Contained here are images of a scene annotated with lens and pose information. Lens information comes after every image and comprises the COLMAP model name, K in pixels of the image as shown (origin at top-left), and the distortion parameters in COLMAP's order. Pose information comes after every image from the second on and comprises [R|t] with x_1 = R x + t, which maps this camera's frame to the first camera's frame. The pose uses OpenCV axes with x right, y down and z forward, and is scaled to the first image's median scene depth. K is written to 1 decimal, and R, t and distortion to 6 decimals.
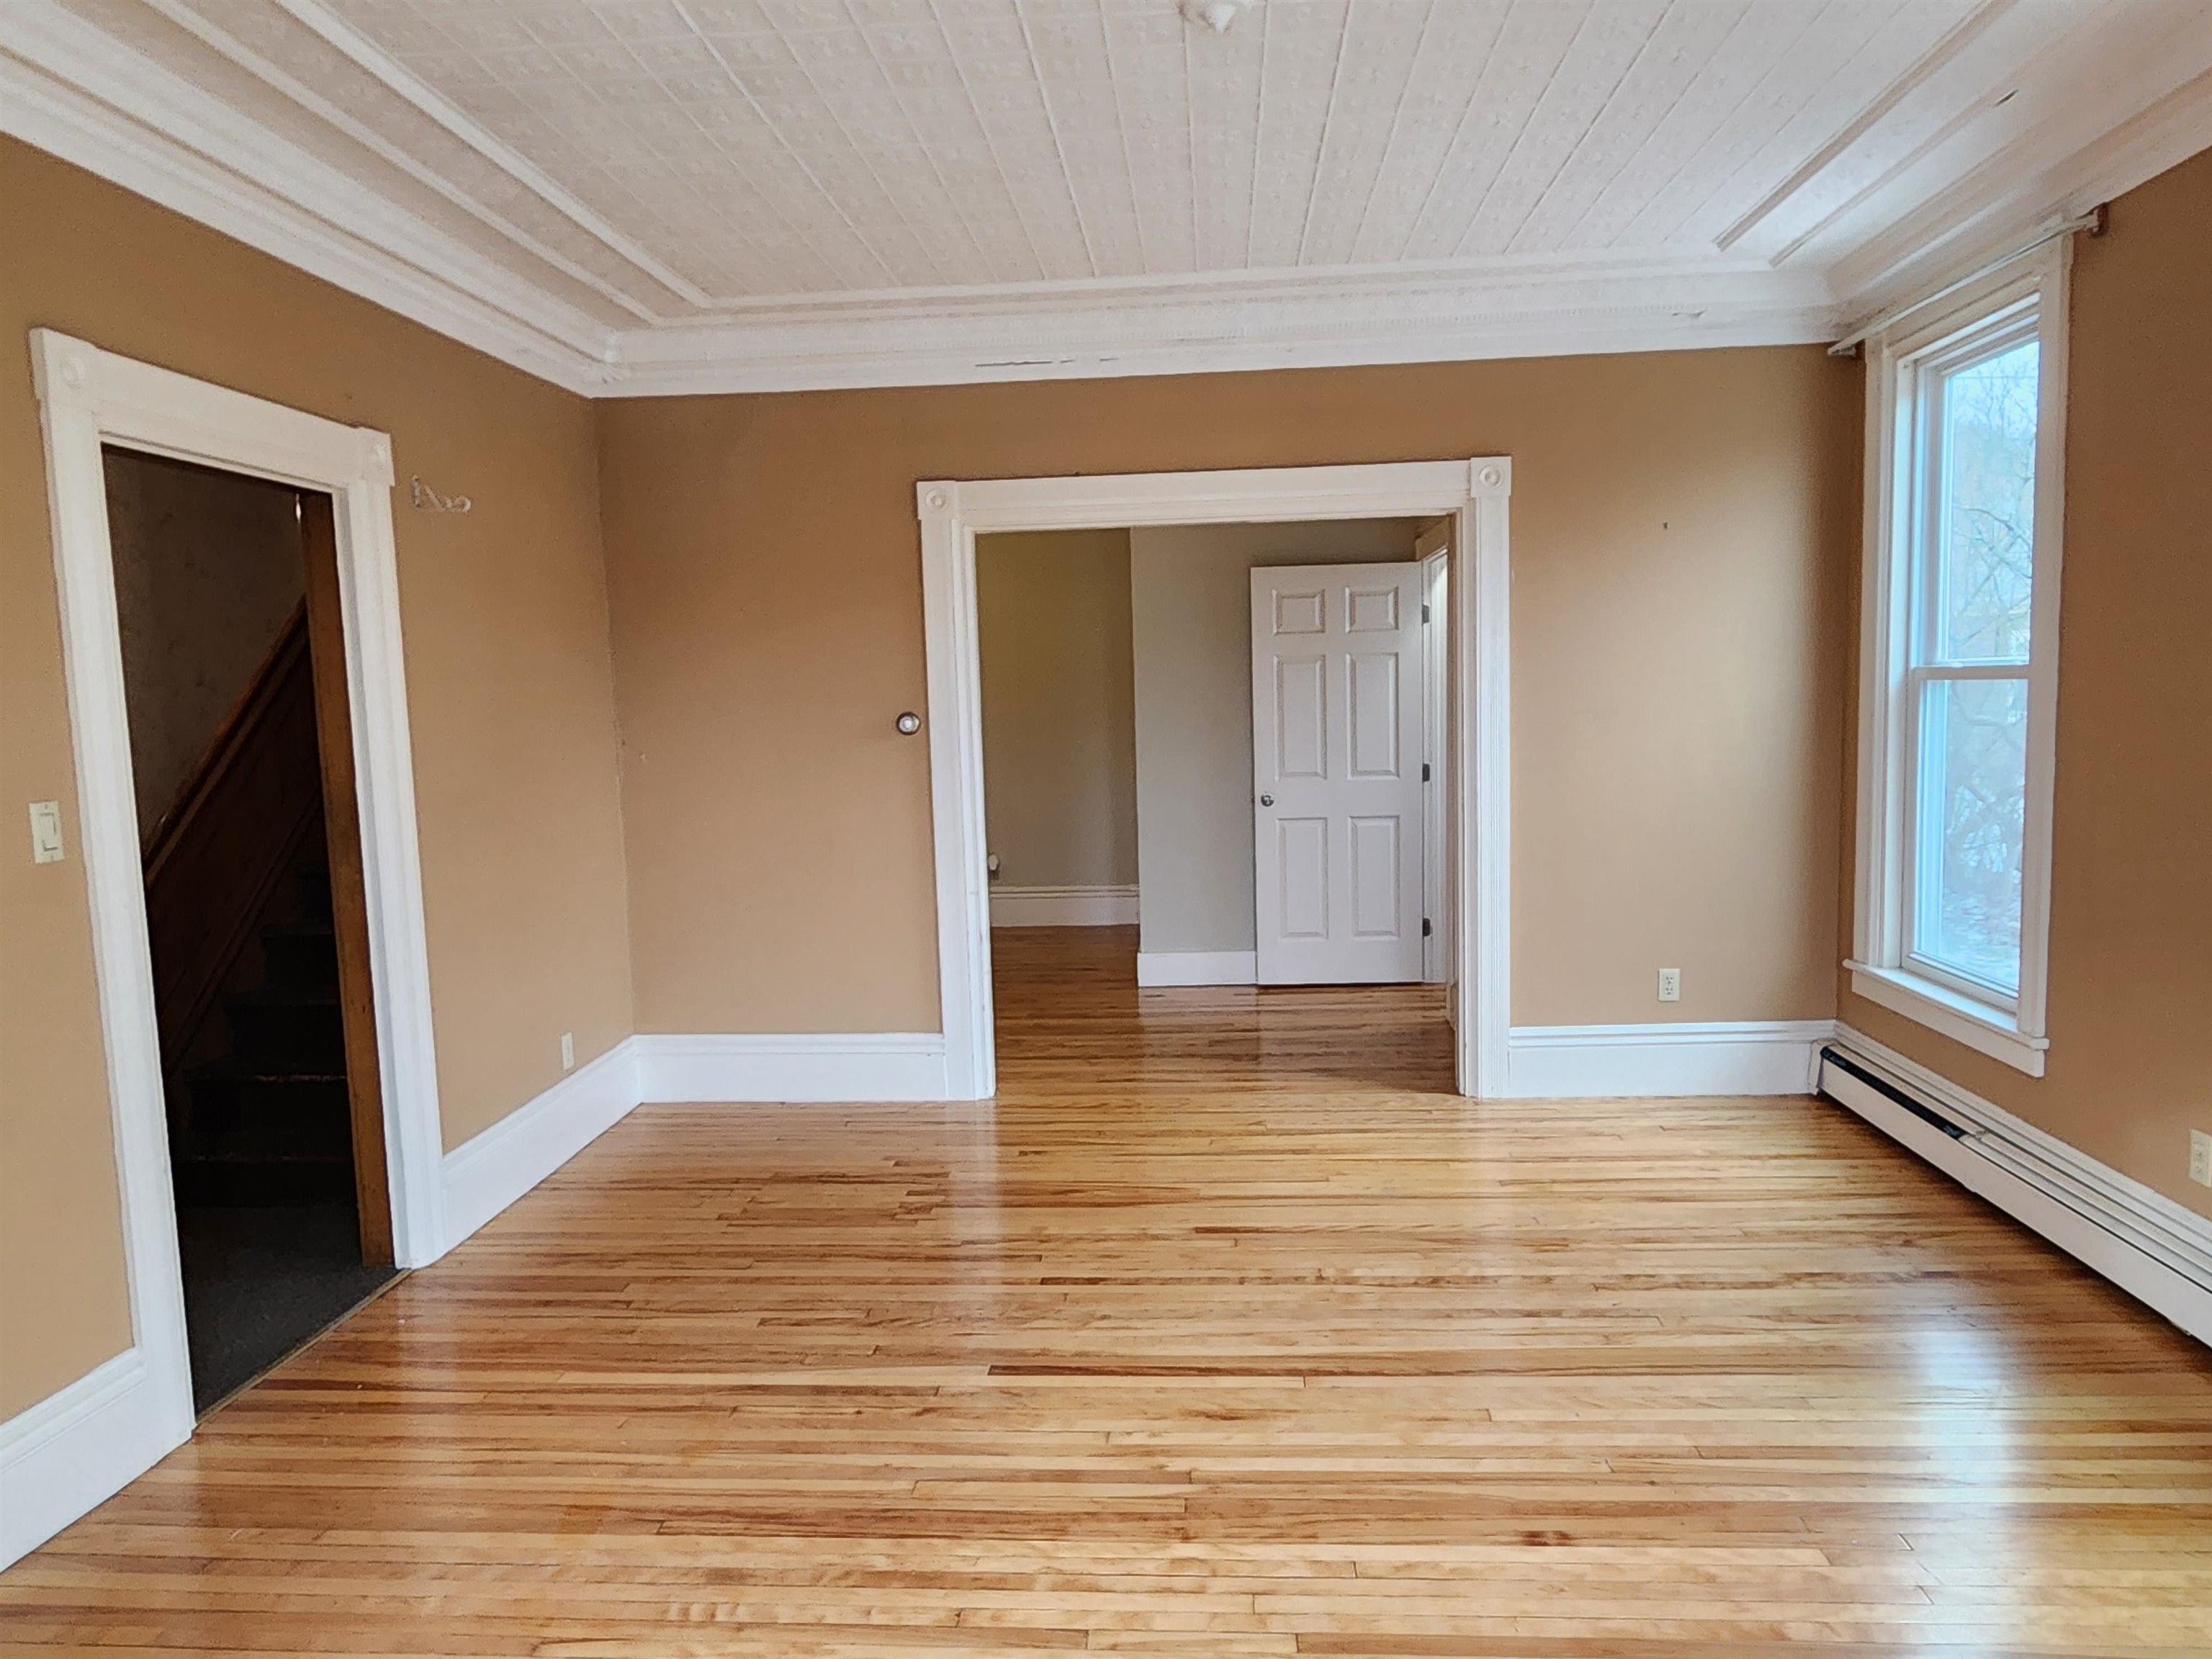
lens RADIAL K [[1512.2, 0, 1106.0], [0, 1512.2, 829.5], [0, 0, 1]] dist [0.023584, -0.000538]
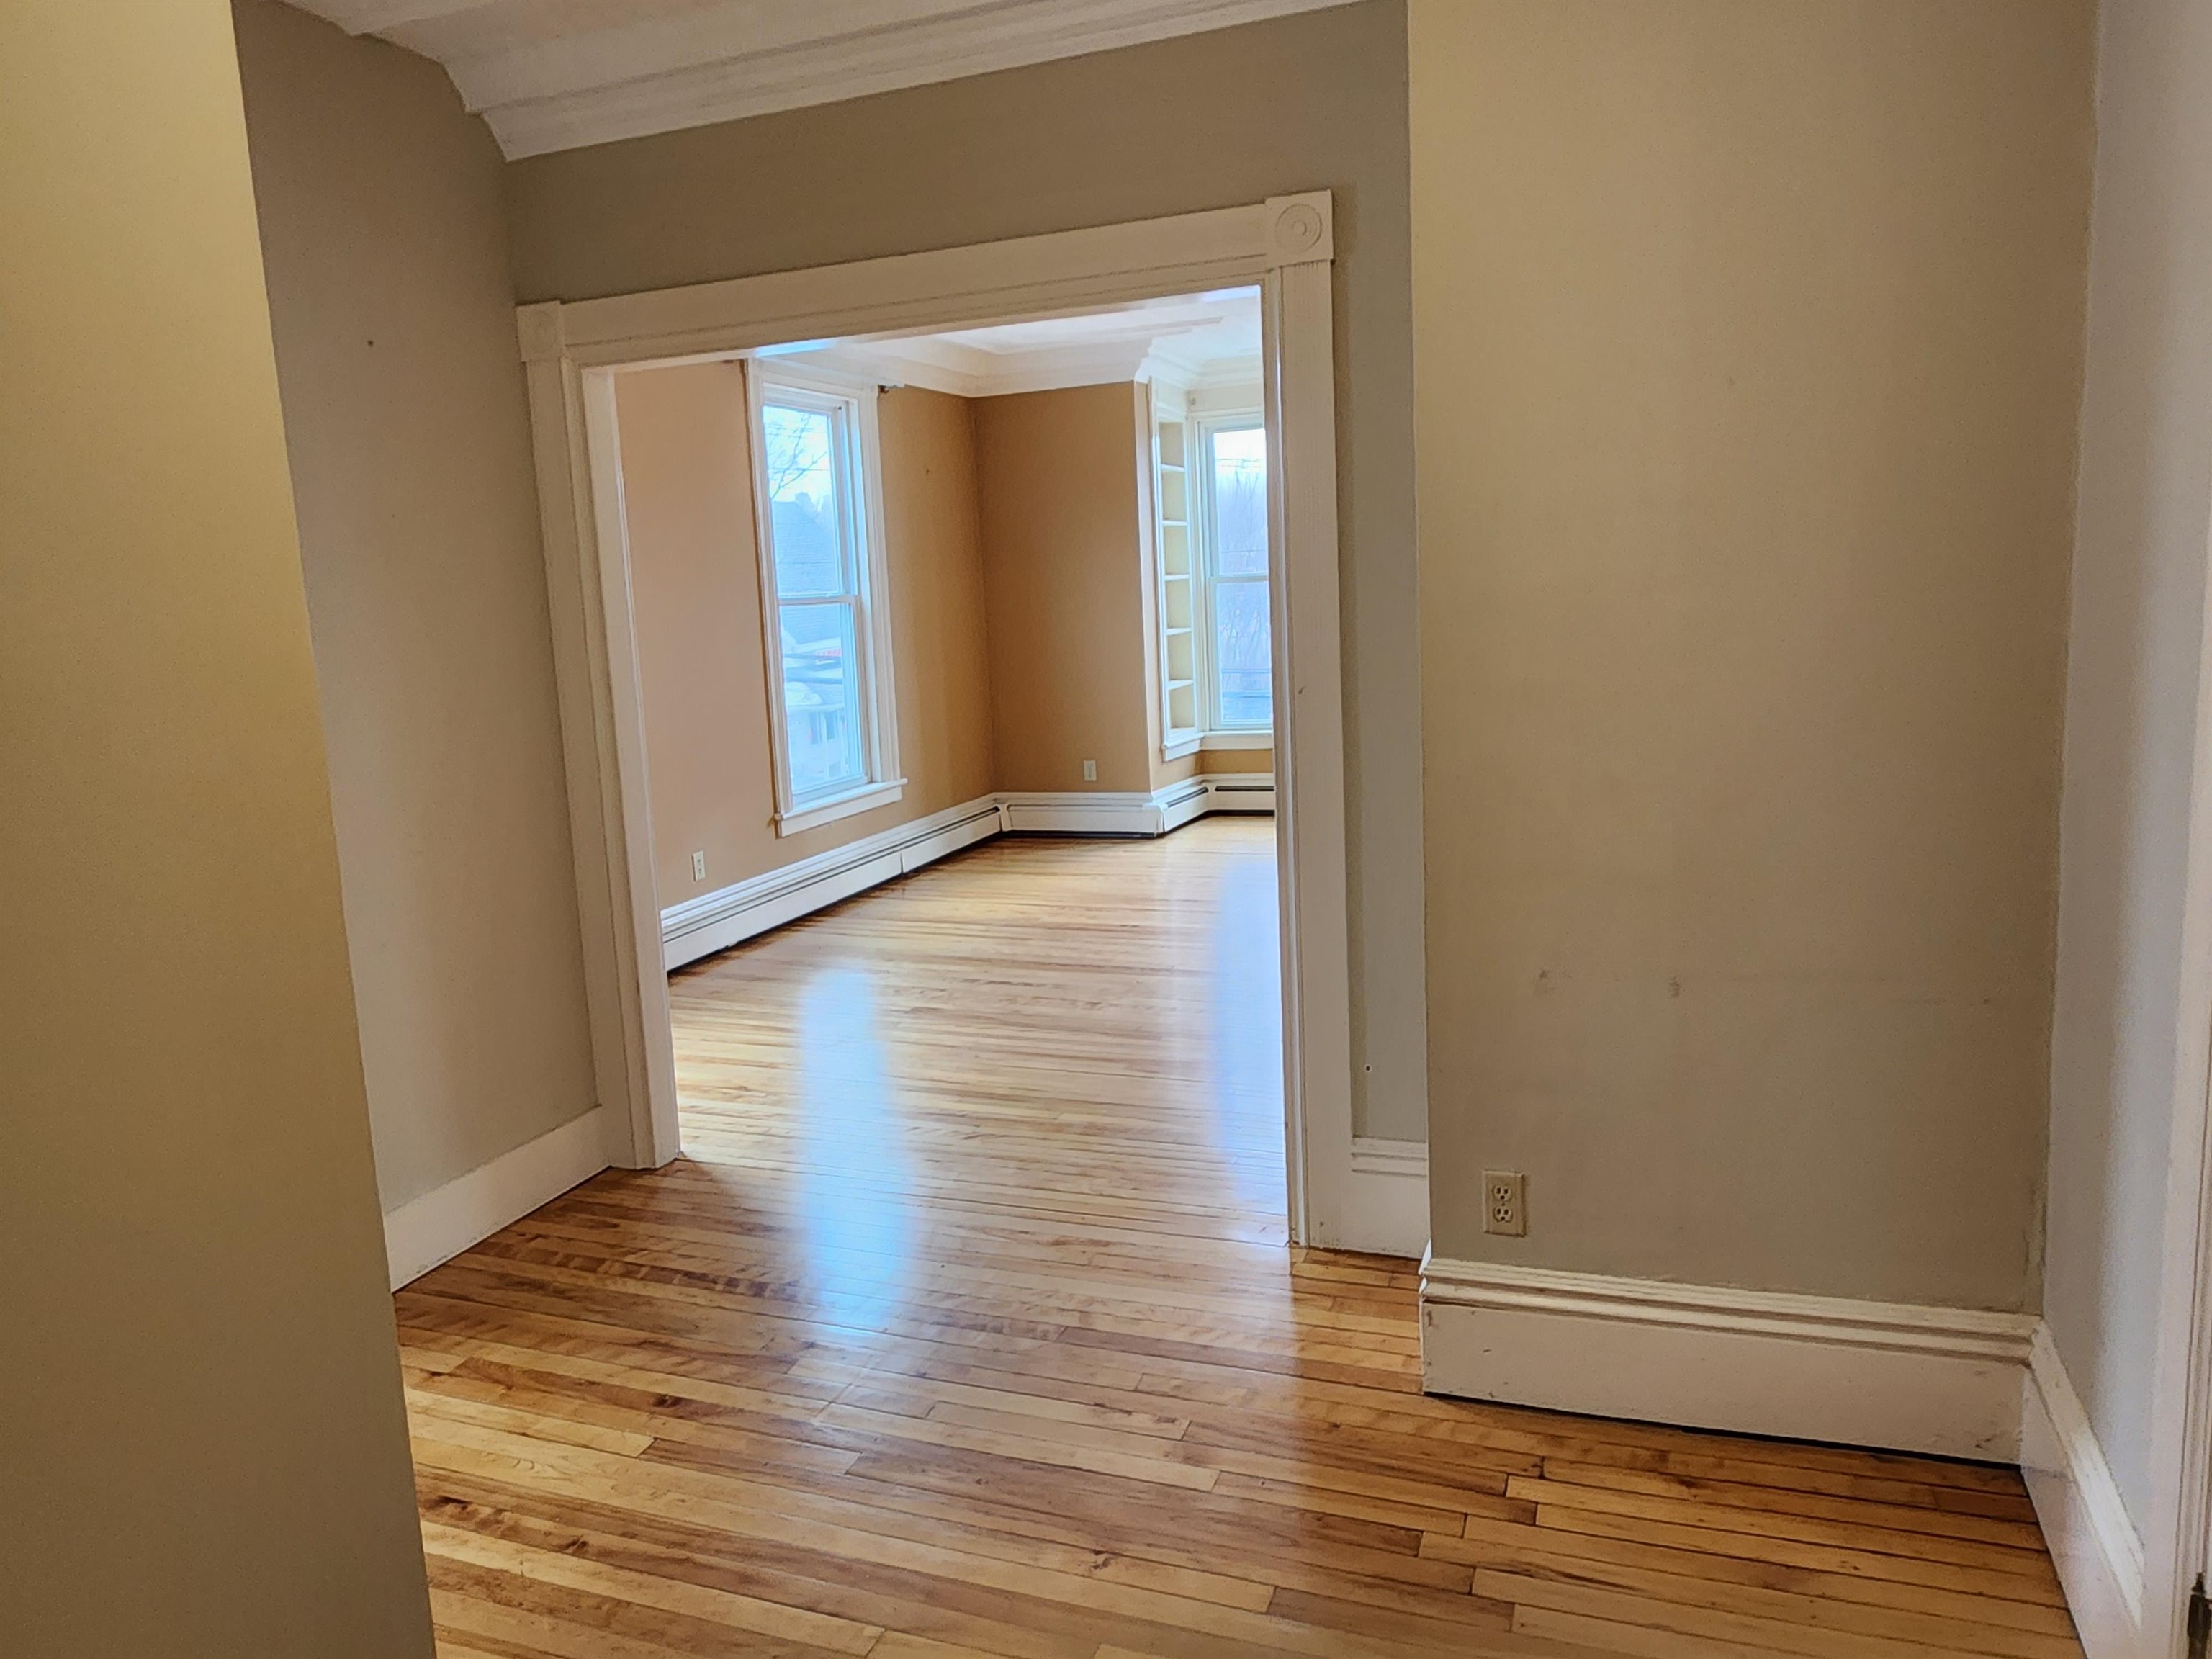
lens RADIAL K [[1512.2, 0, 1106.0], [0, 1512.2, 829.5], [0, 0, 1]] dist [0.023584, -0.000538]
pose [[-0.954297, 0.032455, 0.297094, -0.360917], [0.109825, 0.962614, 0.247612, -0.263760], [-0.277950, 0.268924, -0.922184, 2.876540]]
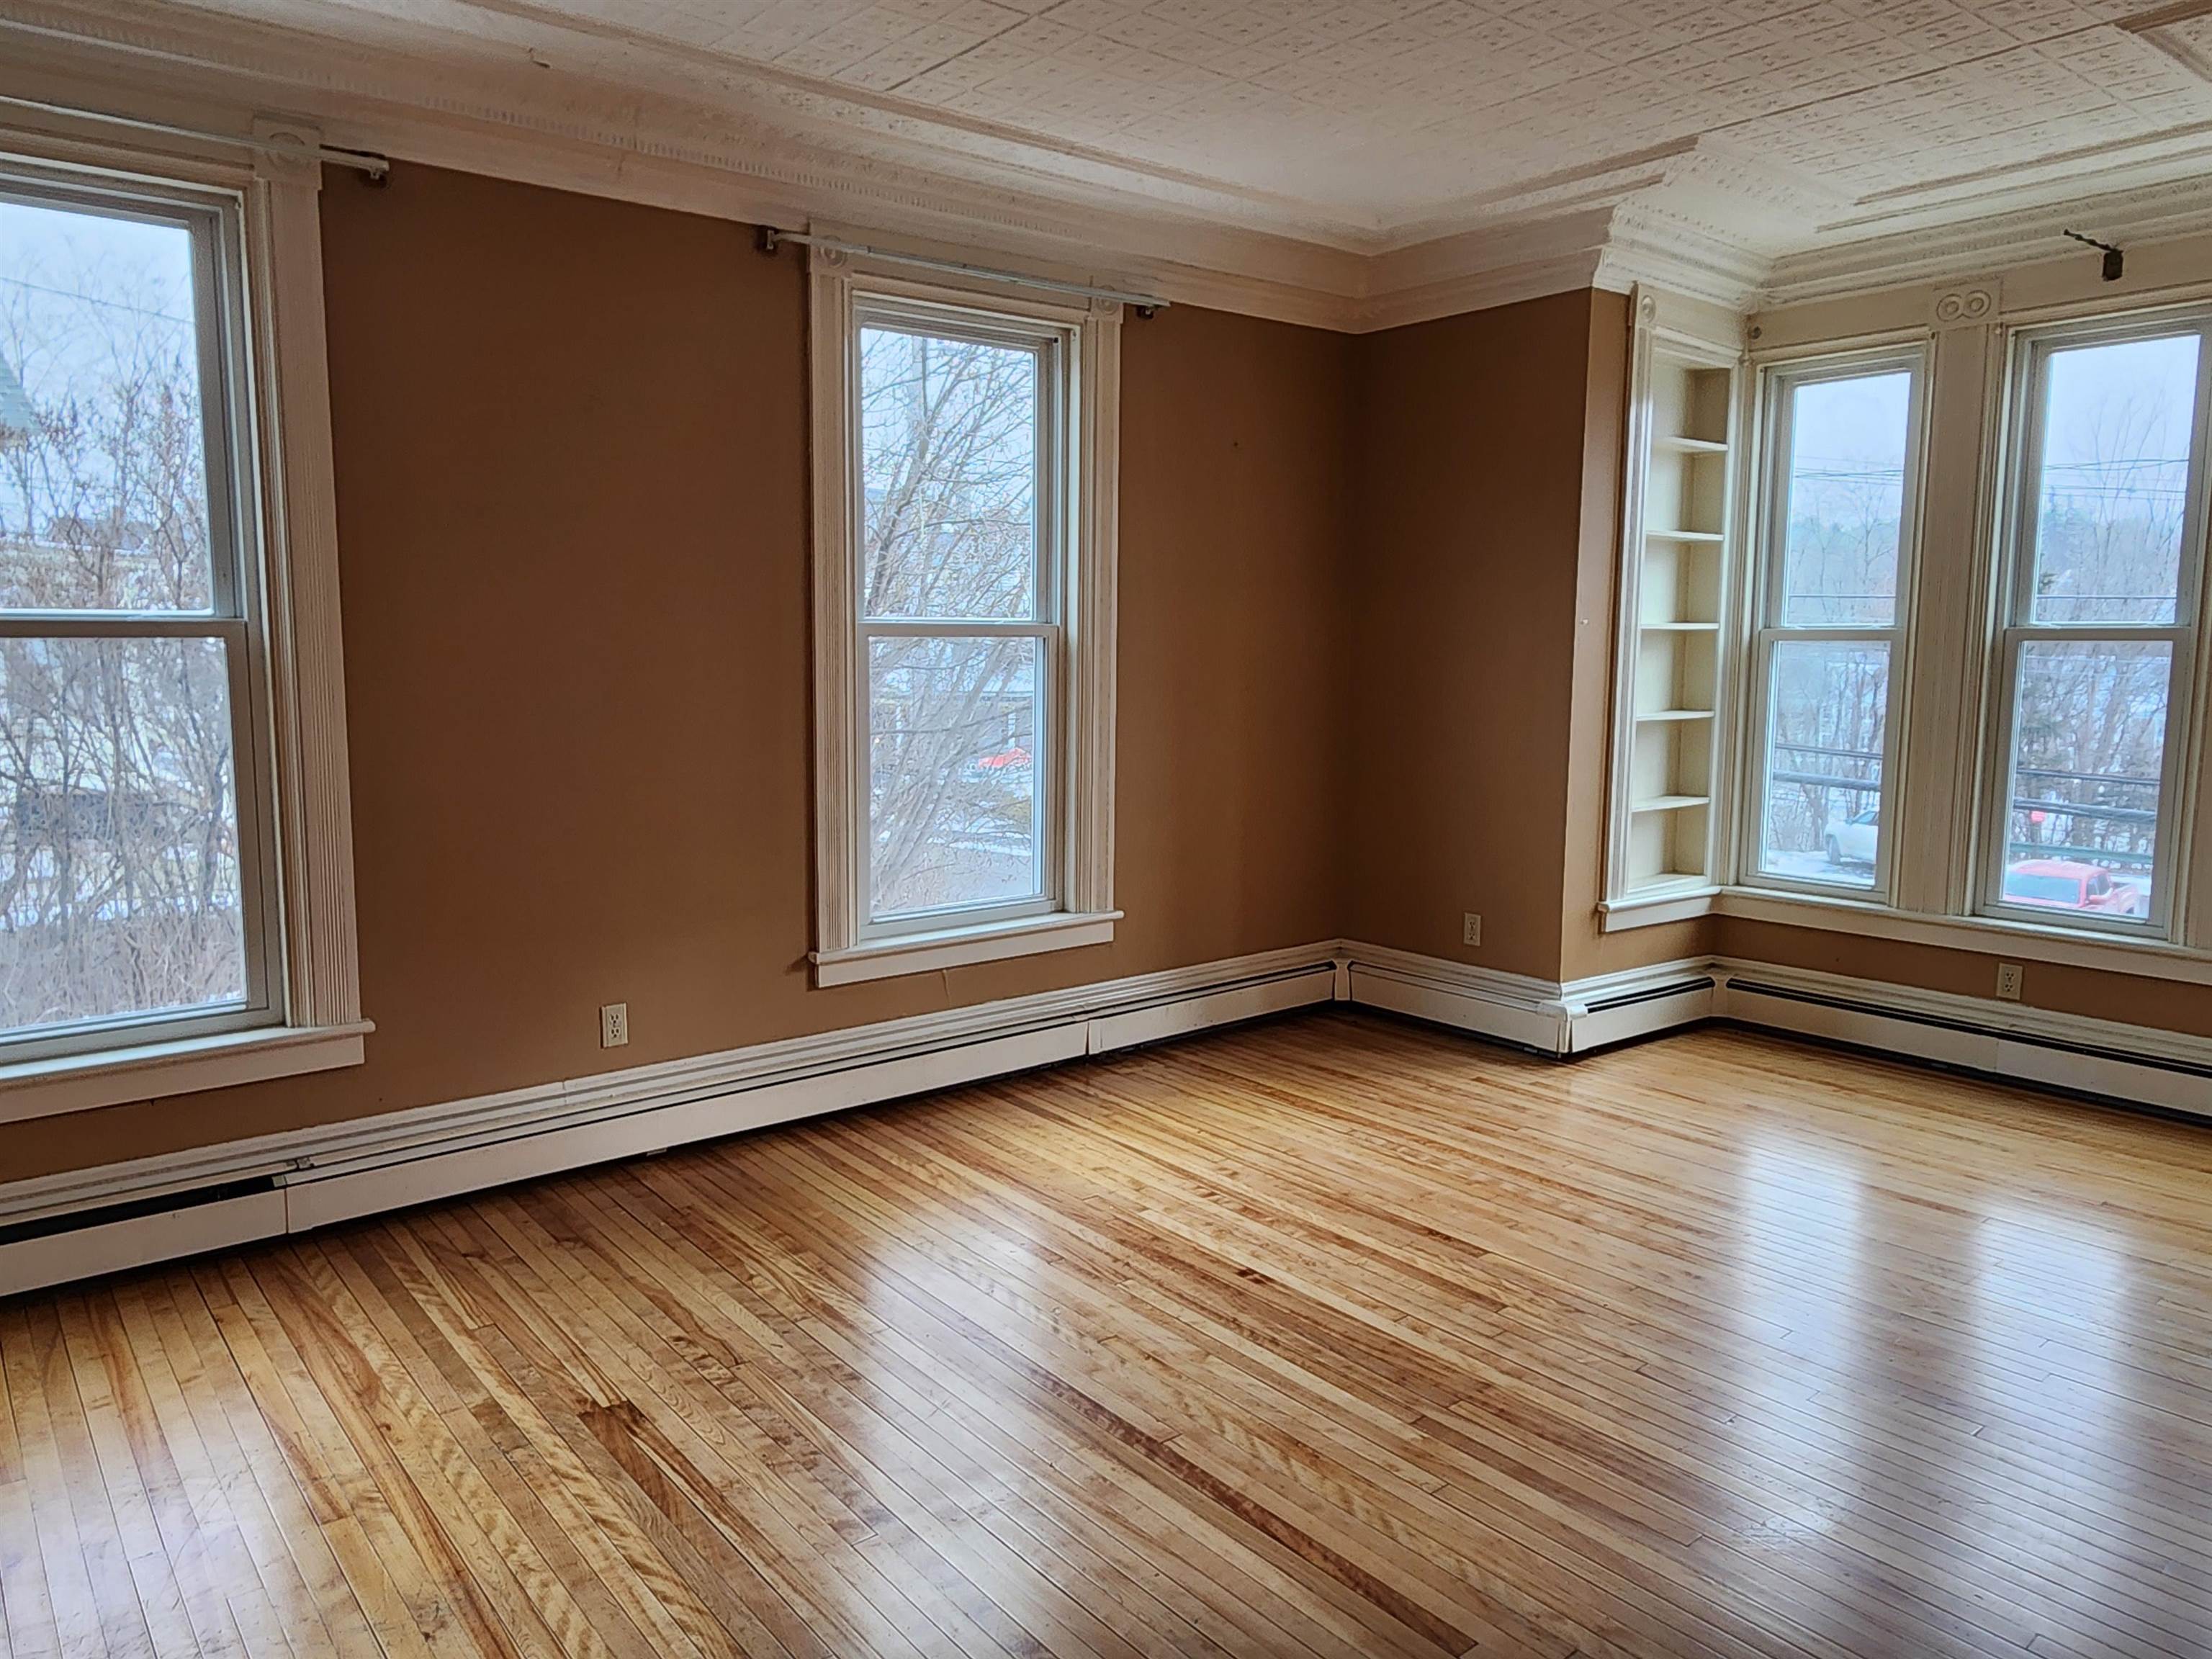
lens RADIAL K [[1512.2, 0, 1106.0], [0, 1512.2, 829.5], [0, 0, 1]] dist [0.023584, -0.000538]
pose [[-0.682411, -0.065347, 0.728042, -0.476932], [0.091868, 0.980431, 0.174112, -0.127260], [-0.725173, 0.185700, -0.663054, 1.667253]]
